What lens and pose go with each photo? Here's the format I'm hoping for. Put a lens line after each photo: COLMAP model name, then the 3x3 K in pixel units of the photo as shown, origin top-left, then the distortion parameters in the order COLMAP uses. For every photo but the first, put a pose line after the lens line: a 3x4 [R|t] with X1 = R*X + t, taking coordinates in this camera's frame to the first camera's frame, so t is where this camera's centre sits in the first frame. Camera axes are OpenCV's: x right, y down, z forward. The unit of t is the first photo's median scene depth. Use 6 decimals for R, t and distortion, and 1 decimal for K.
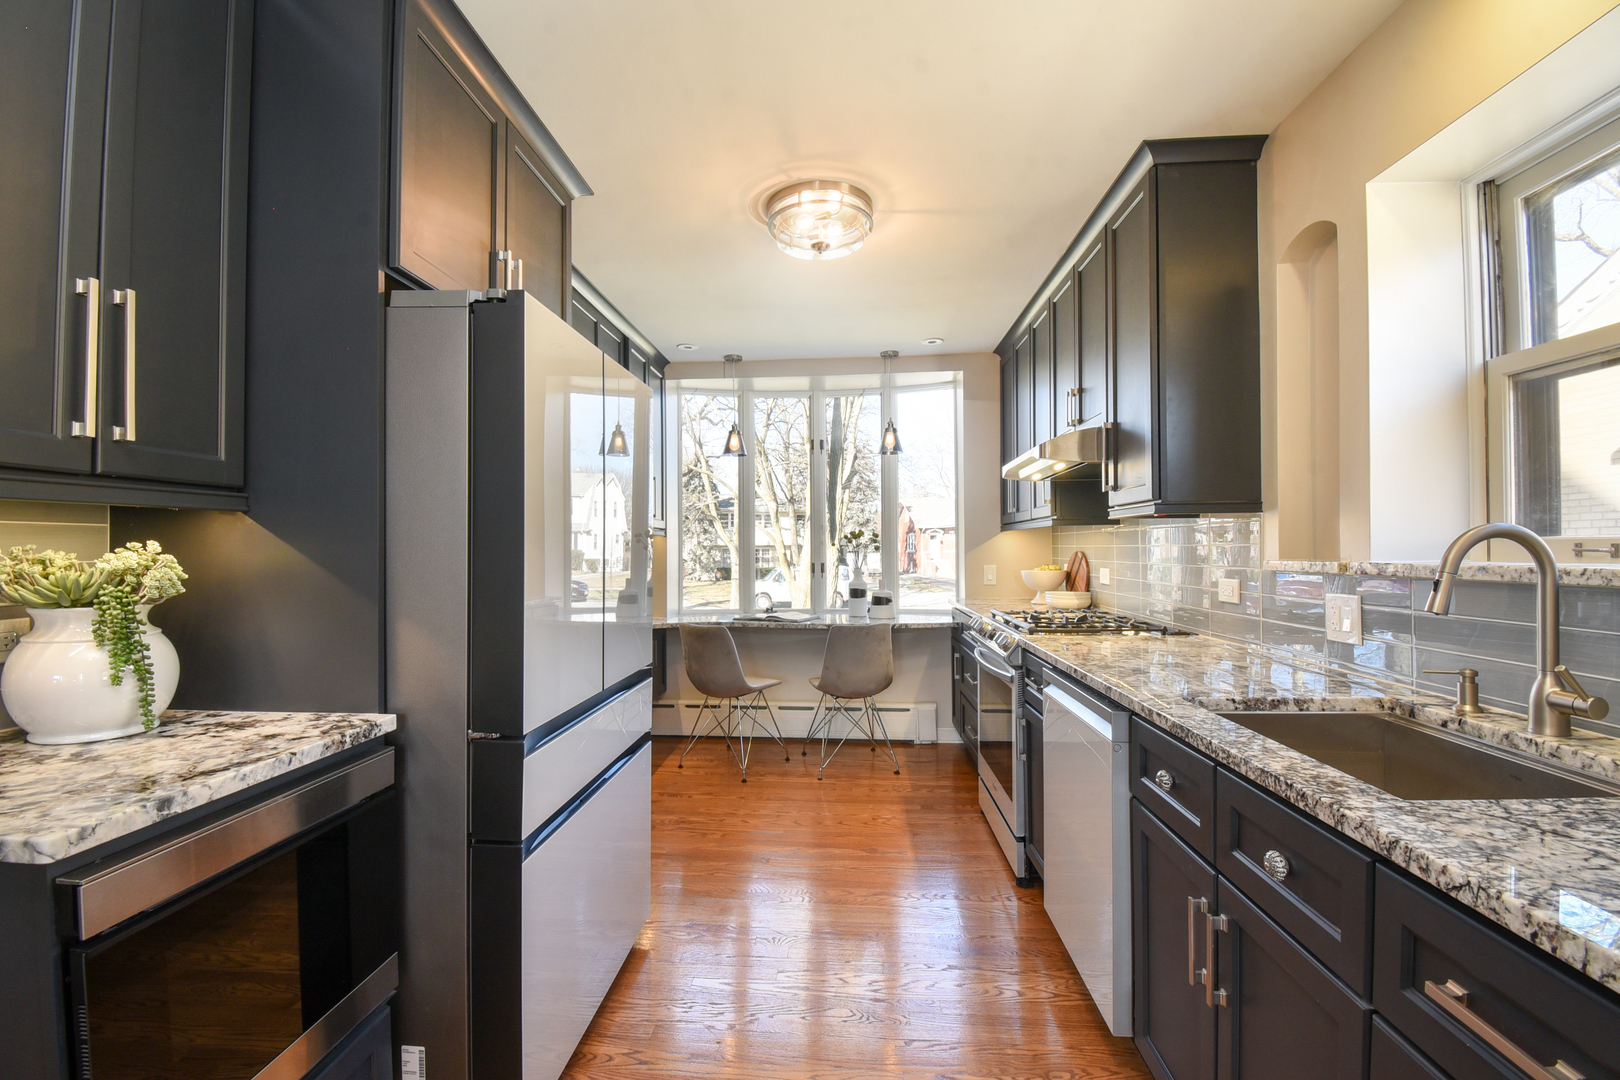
lens RADIAL K [[715.3, 0, 804.2], [0, 715.3, 542.8], [0, 0, 1]] dist [-0.011882, -0.003419]
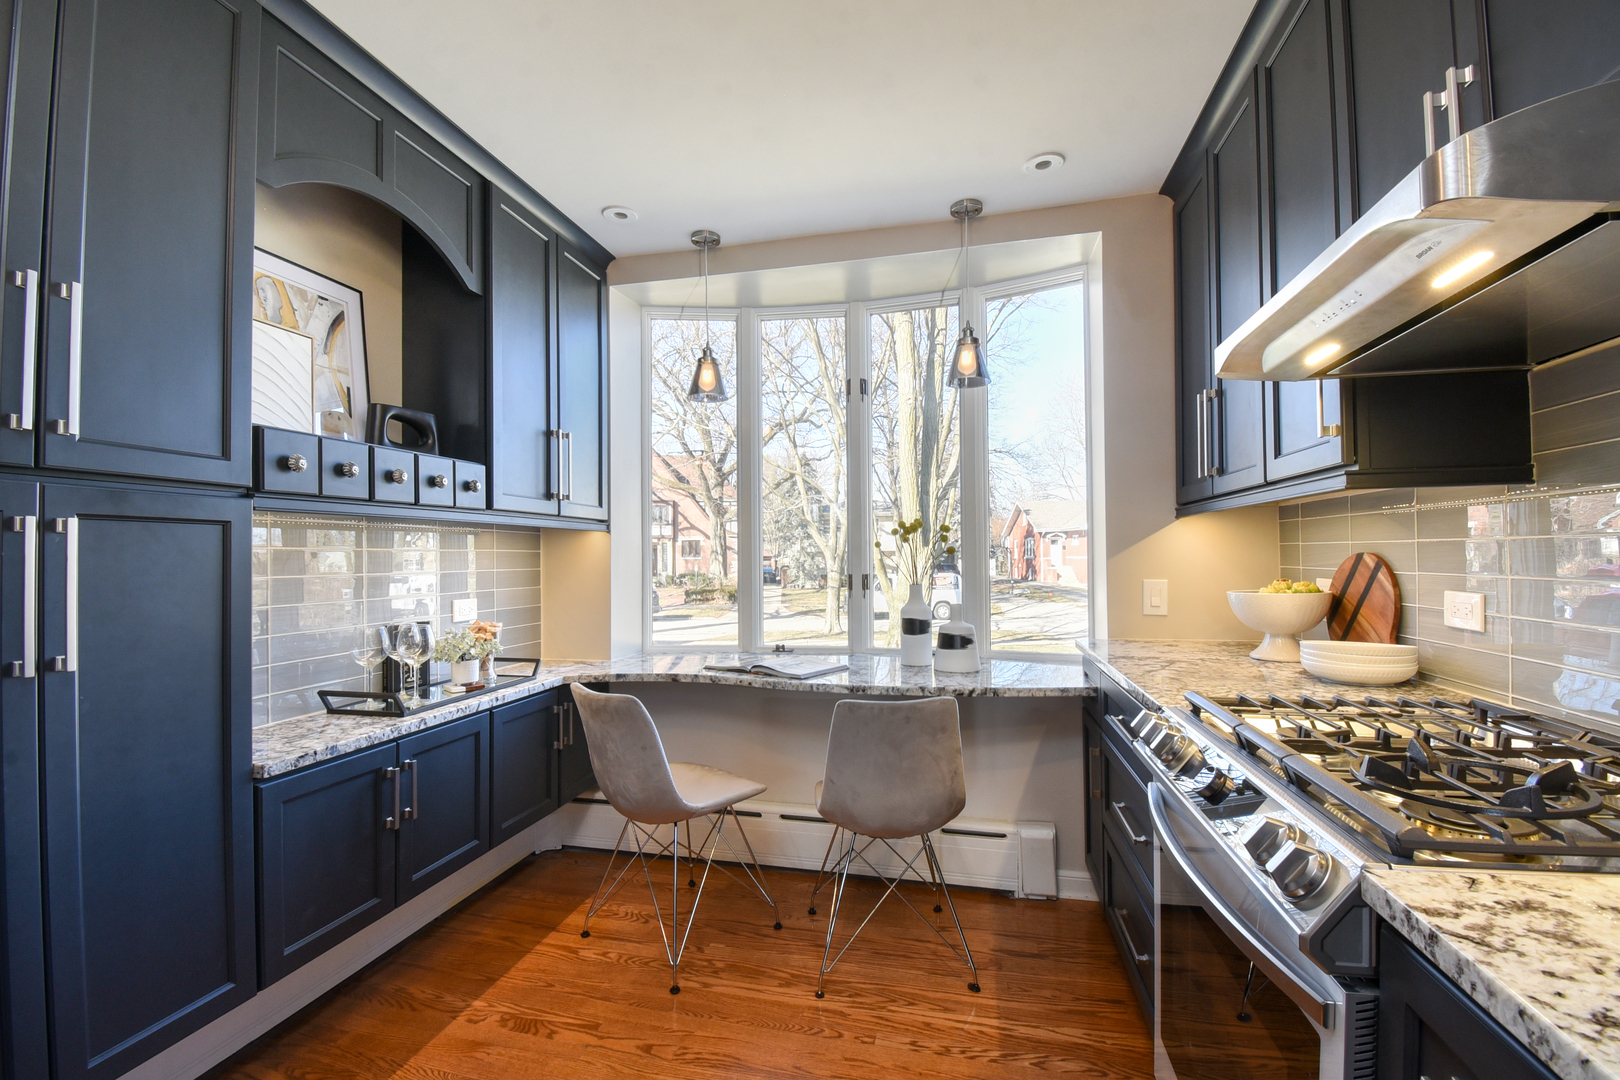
lens RADIAL K [[715.3, 0, 810.6], [0, 715.3, 546.1], [0, 0, 1]] dist [-0.011882, -0.003419]
pose [[0.988563, -0.004121, -0.150751, 0.081555], [0.003395, 0.999981, -0.005068, 0.007448], [0.150769, 0.004498, 0.988559, 0.421188]]
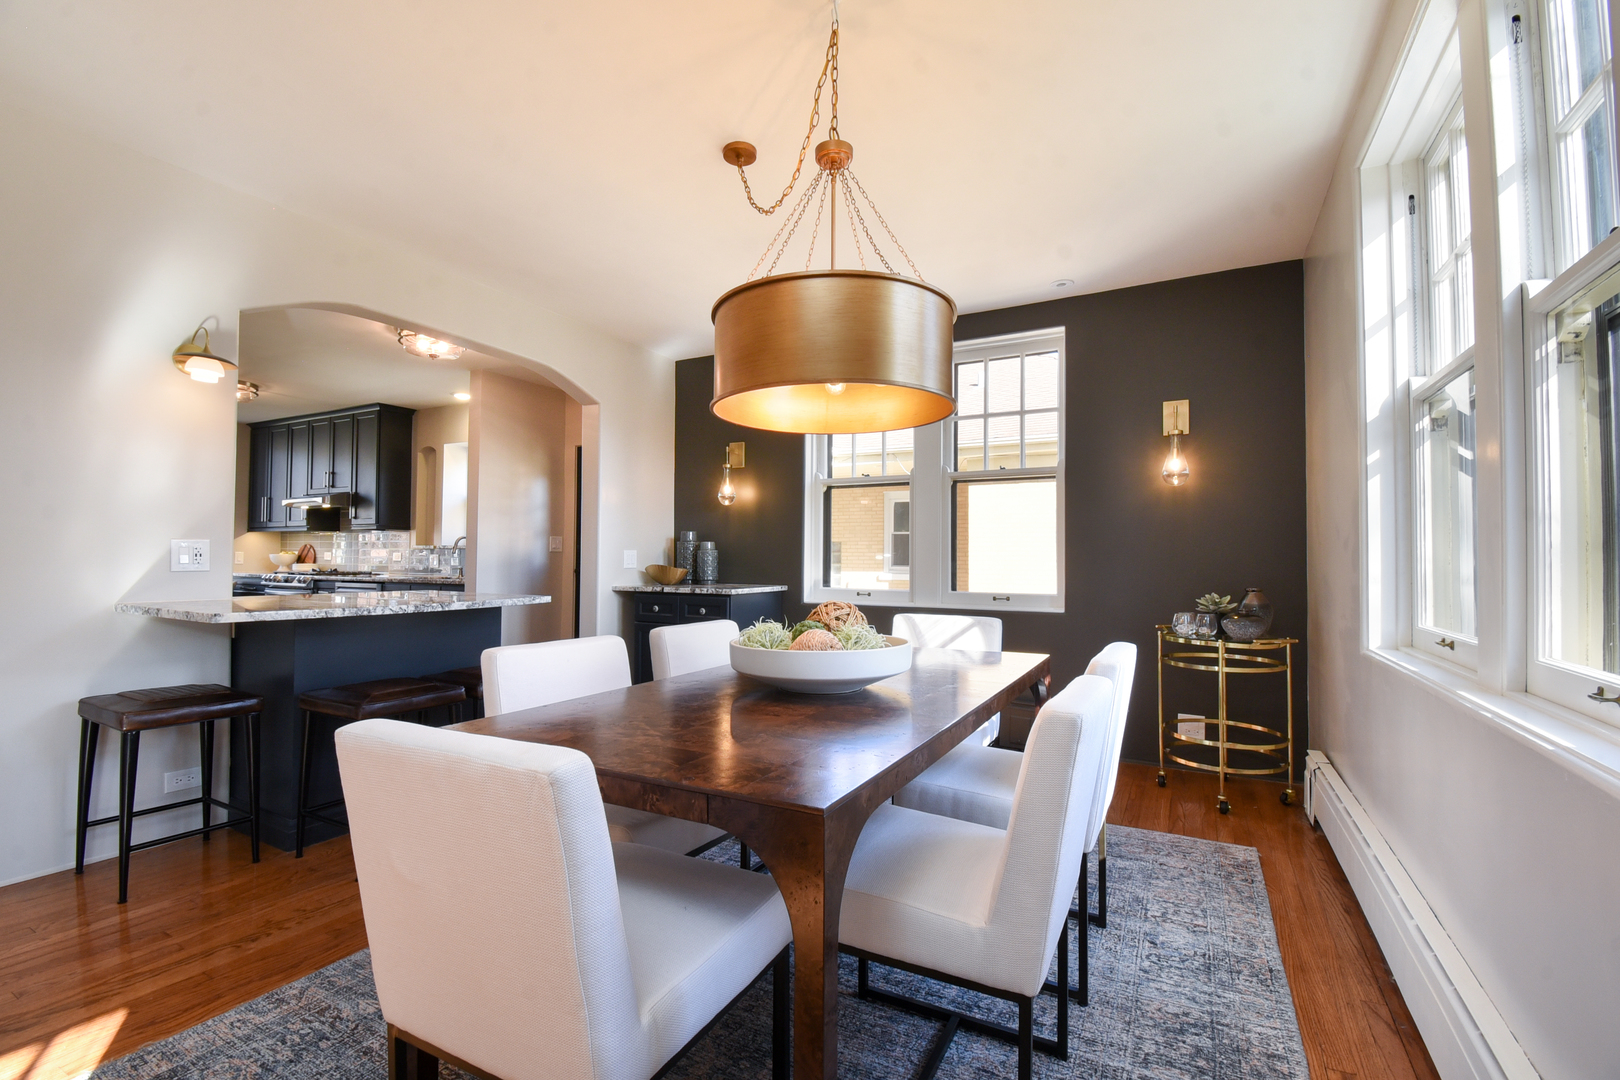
lens RADIAL K [[715.3, 0, 809.3], [0, 715.3, 543.2], [0, 0, 1]] dist [-0.011882, -0.003419]
pose [[0.392705, 0.024888, 0.919328, -0.752535], [-0.011768, 0.999688, -0.022037, 0.031584], [-0.919589, -0.002164, 0.392875, -0.894673]]
